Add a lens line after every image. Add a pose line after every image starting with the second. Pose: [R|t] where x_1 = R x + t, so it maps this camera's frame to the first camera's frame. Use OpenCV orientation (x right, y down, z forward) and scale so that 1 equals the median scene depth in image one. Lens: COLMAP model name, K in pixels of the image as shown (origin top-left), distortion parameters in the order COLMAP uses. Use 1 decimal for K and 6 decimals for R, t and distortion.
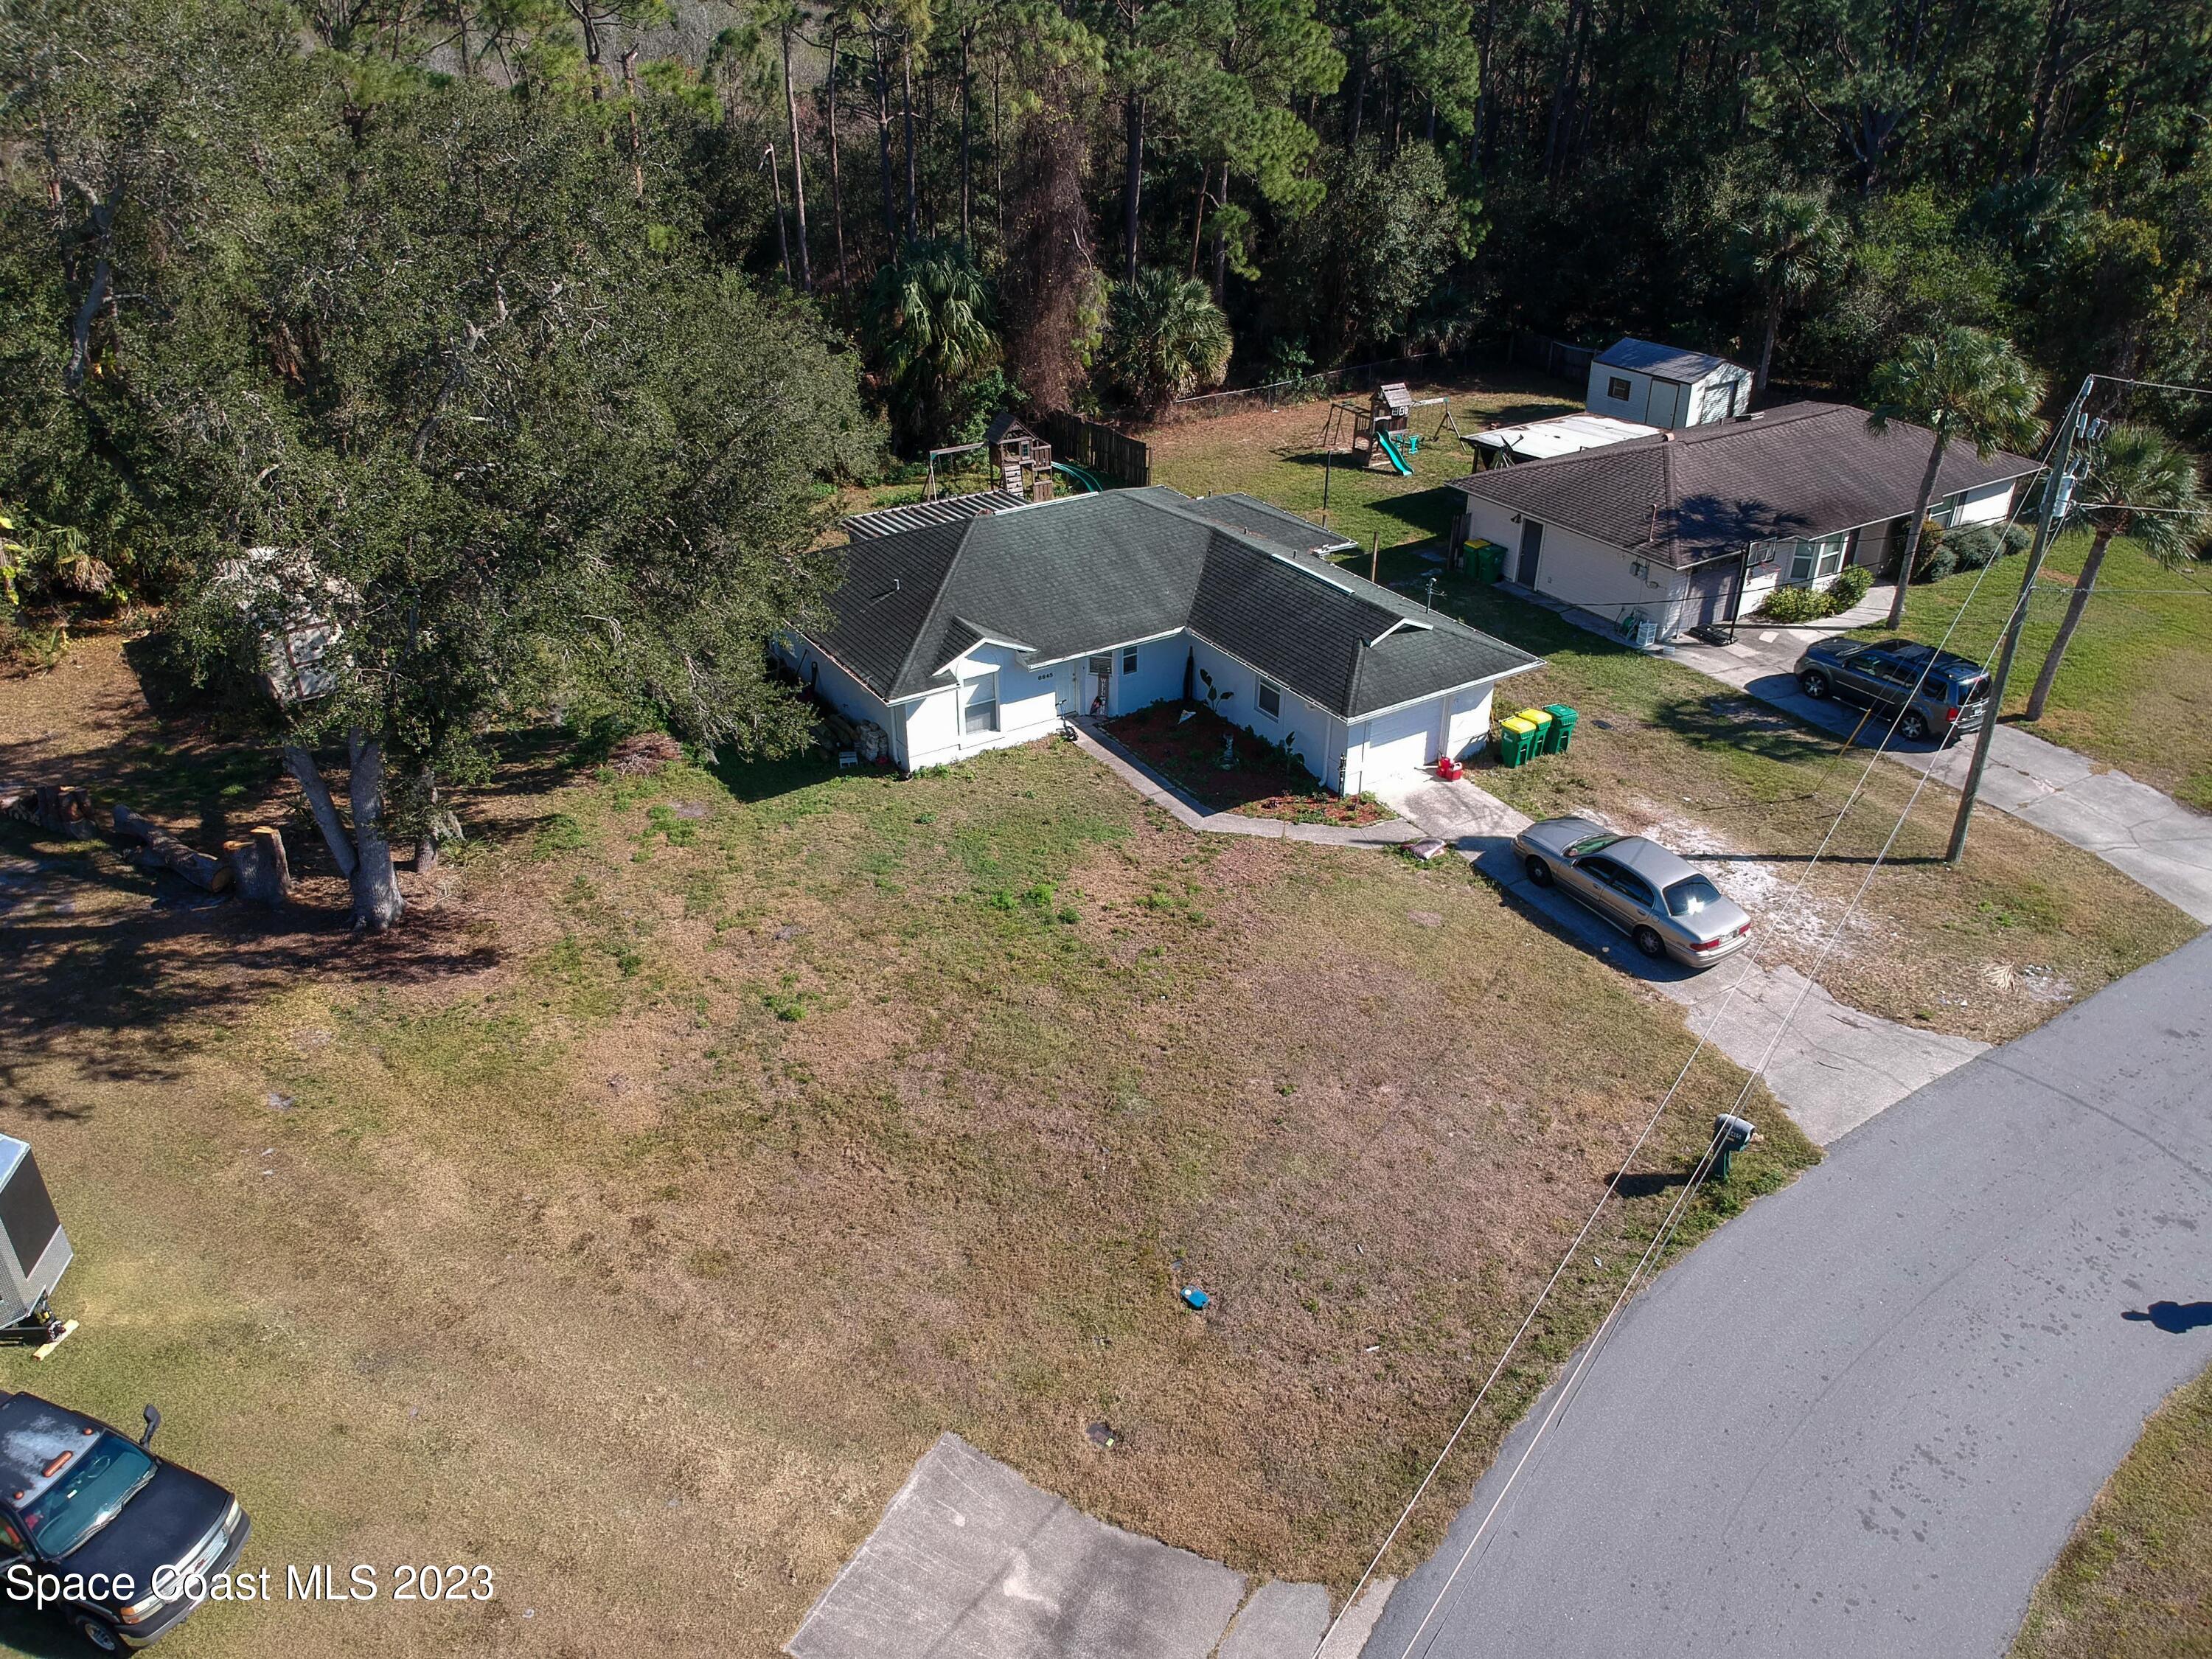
lens RADIAL K [[1625.5, 0, 1092.9], [0, 1625.5, 782.2], [0, 0, 1]] dist [0.108604, -0.167772]
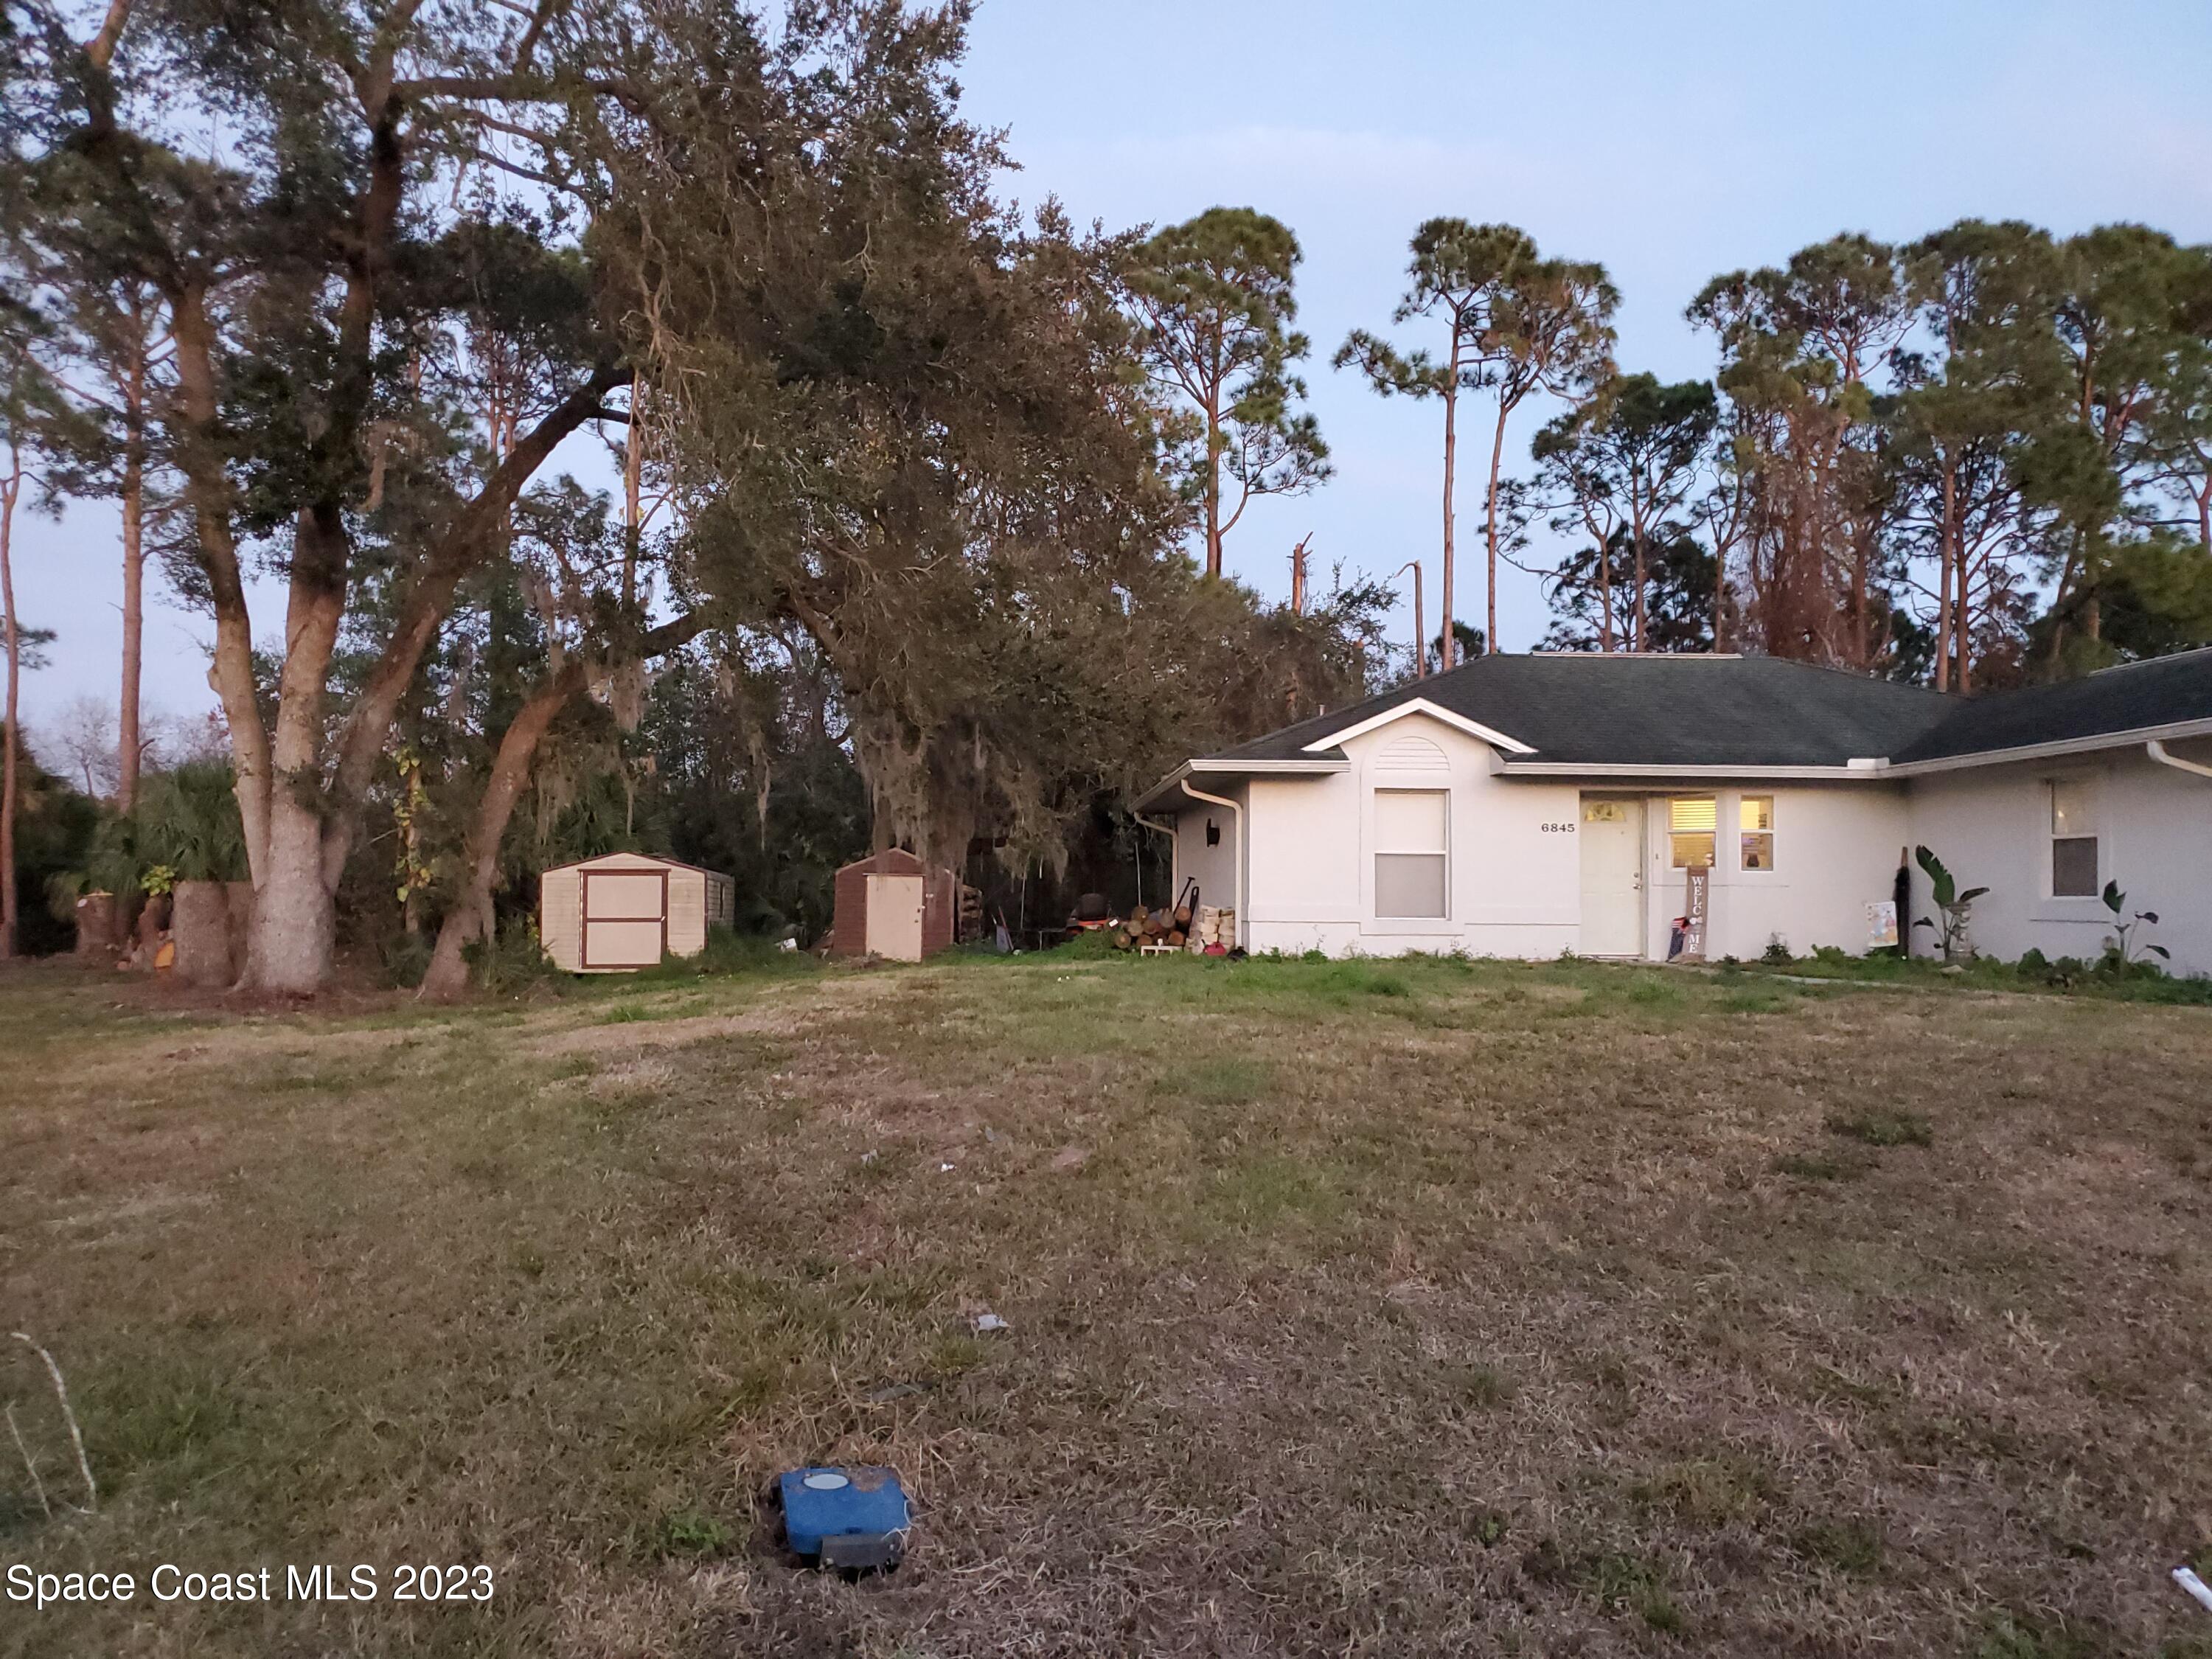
lens RADIAL K [[1710.8, 0, 1095.8], [0, 1710.8, 858.9], [0, 0, 1]] dist [0.003055, -0.002213]
pose [[0.877862, -0.002814, -0.478906, 0.103015], [-0.232592, 0.871625, -0.431475, 0.214430], [0.418640, 0.490165, 0.764512, 0.569524]]
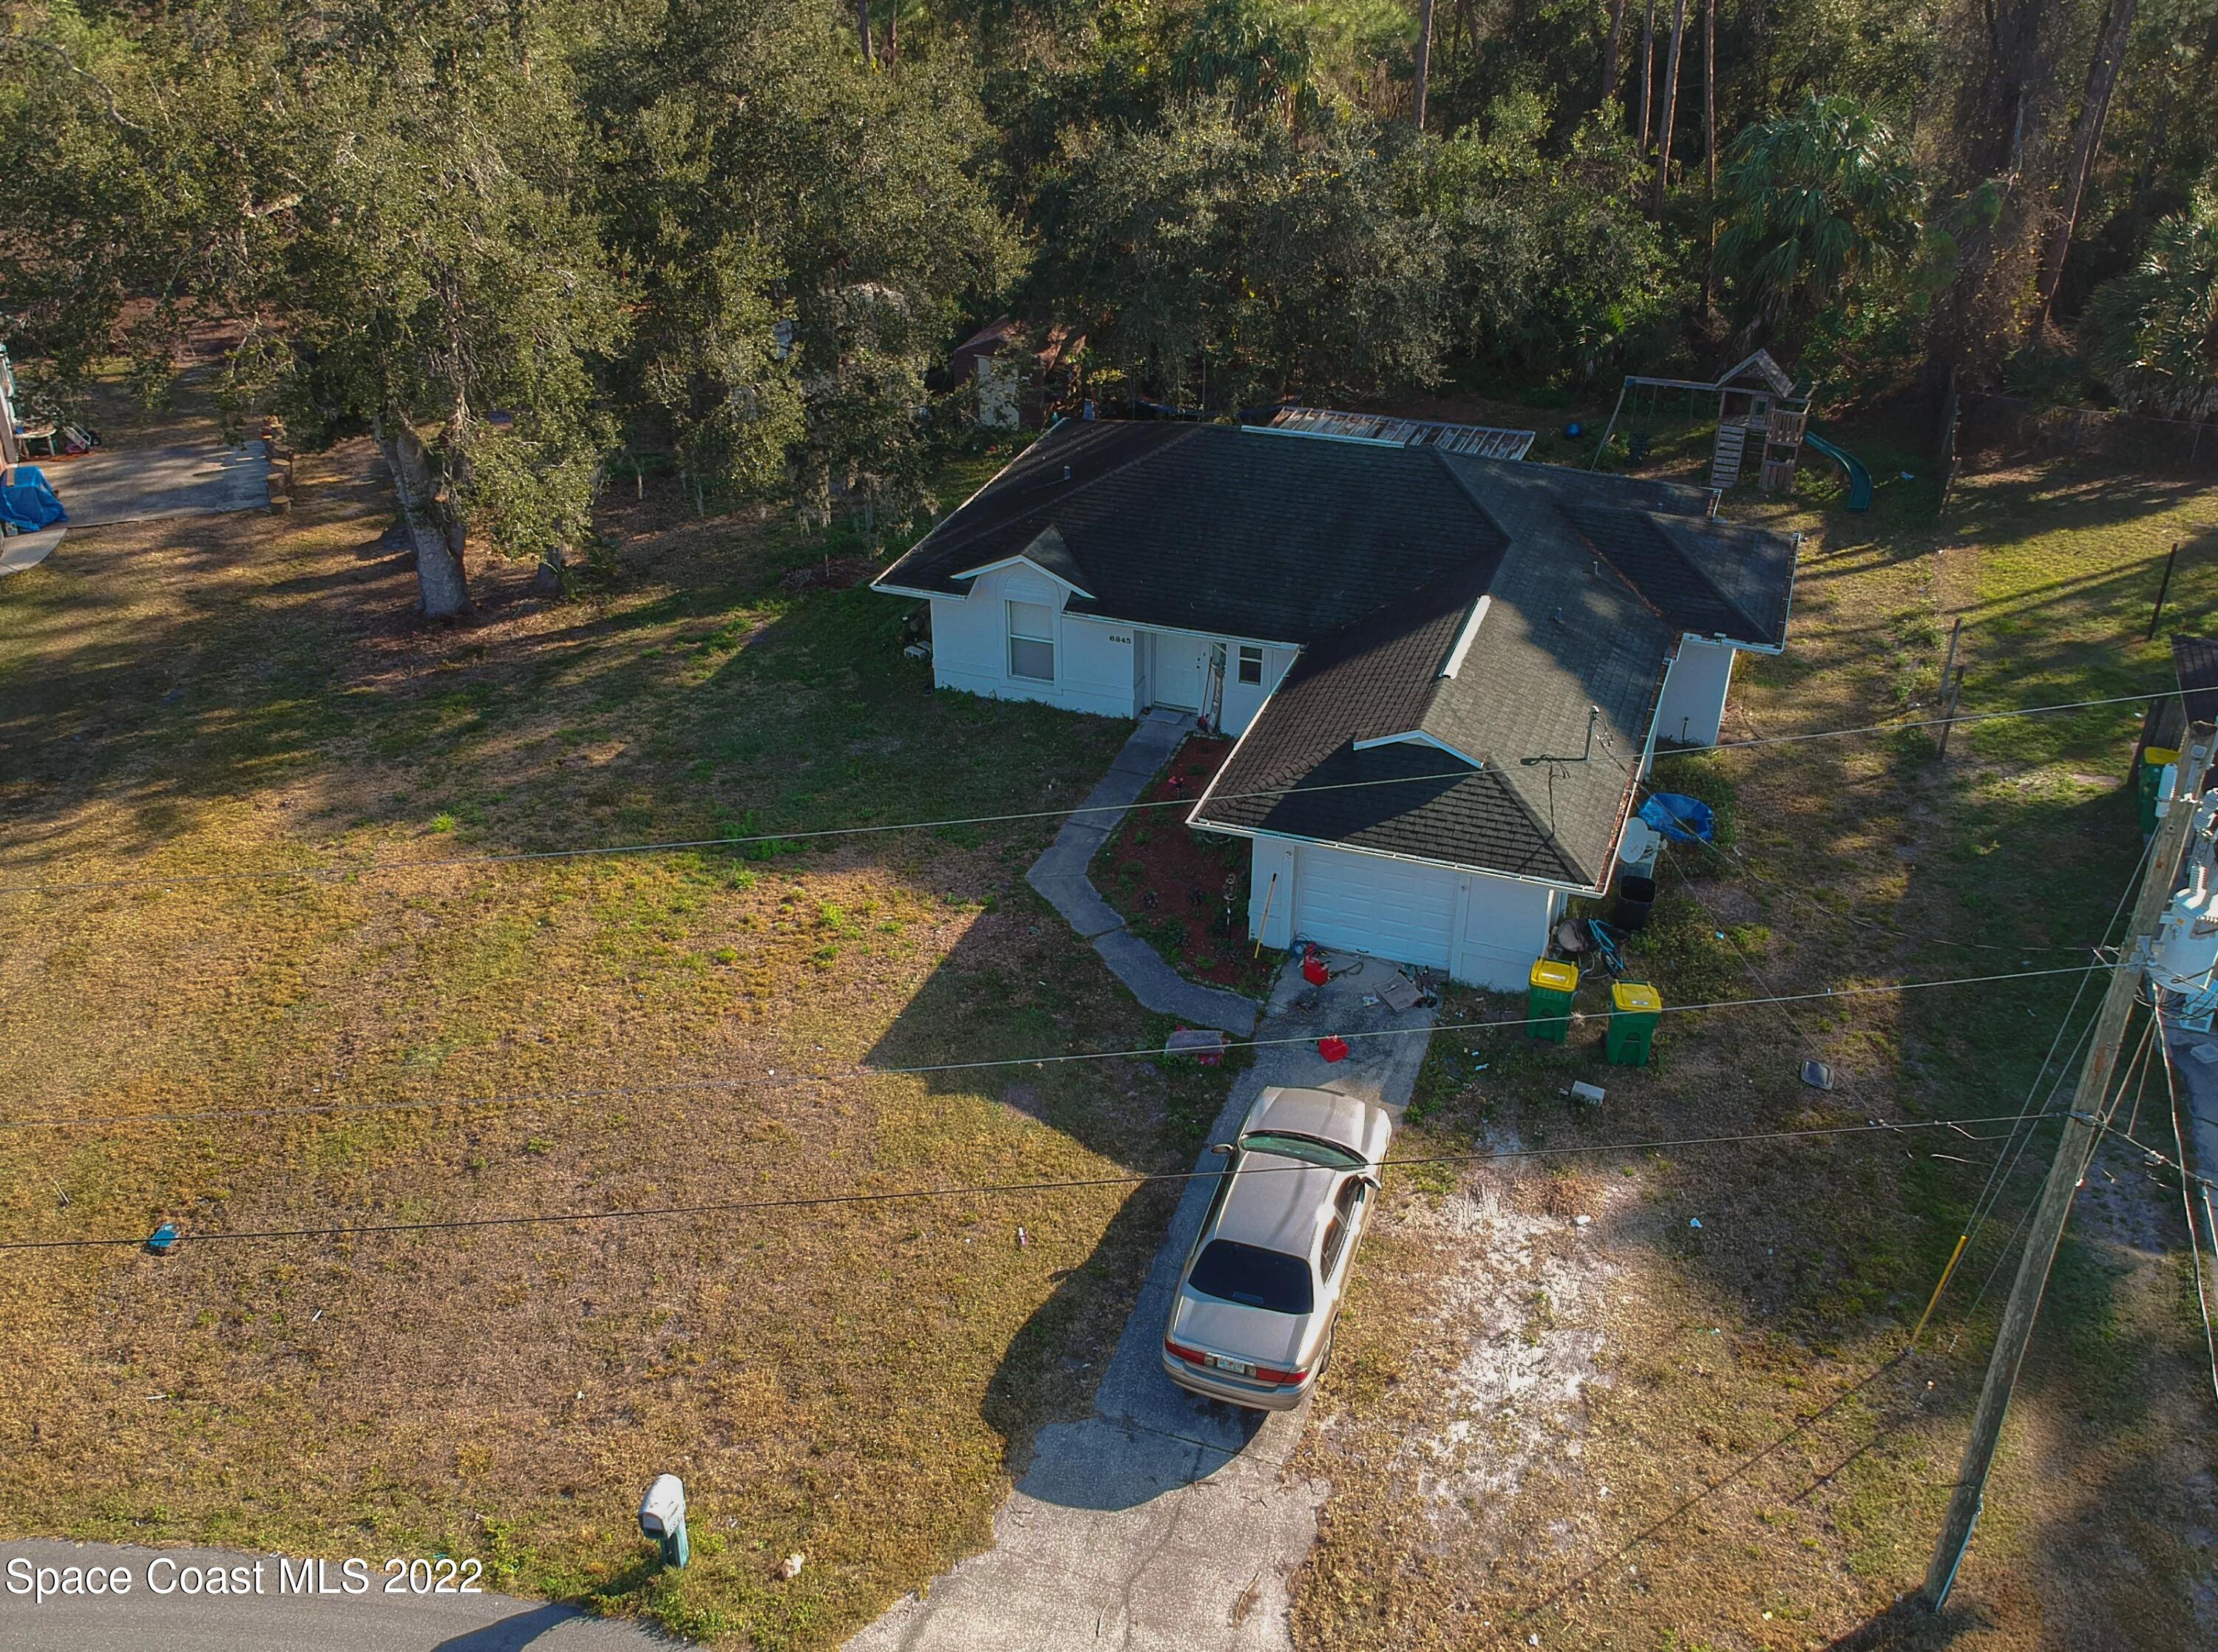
lens RADIAL K [[1968.1, 0, 1102.6], [0, 1968.1, 823.8], [0, 0, 1]] dist [0.136879, -0.317204]
pose [[0.617445, 0.396586, -0.679324, 0.646354], [-0.364894, 0.909470, 0.199289, -0.173799], [0.696860, 0.124832, 0.706260, 0.383315]]
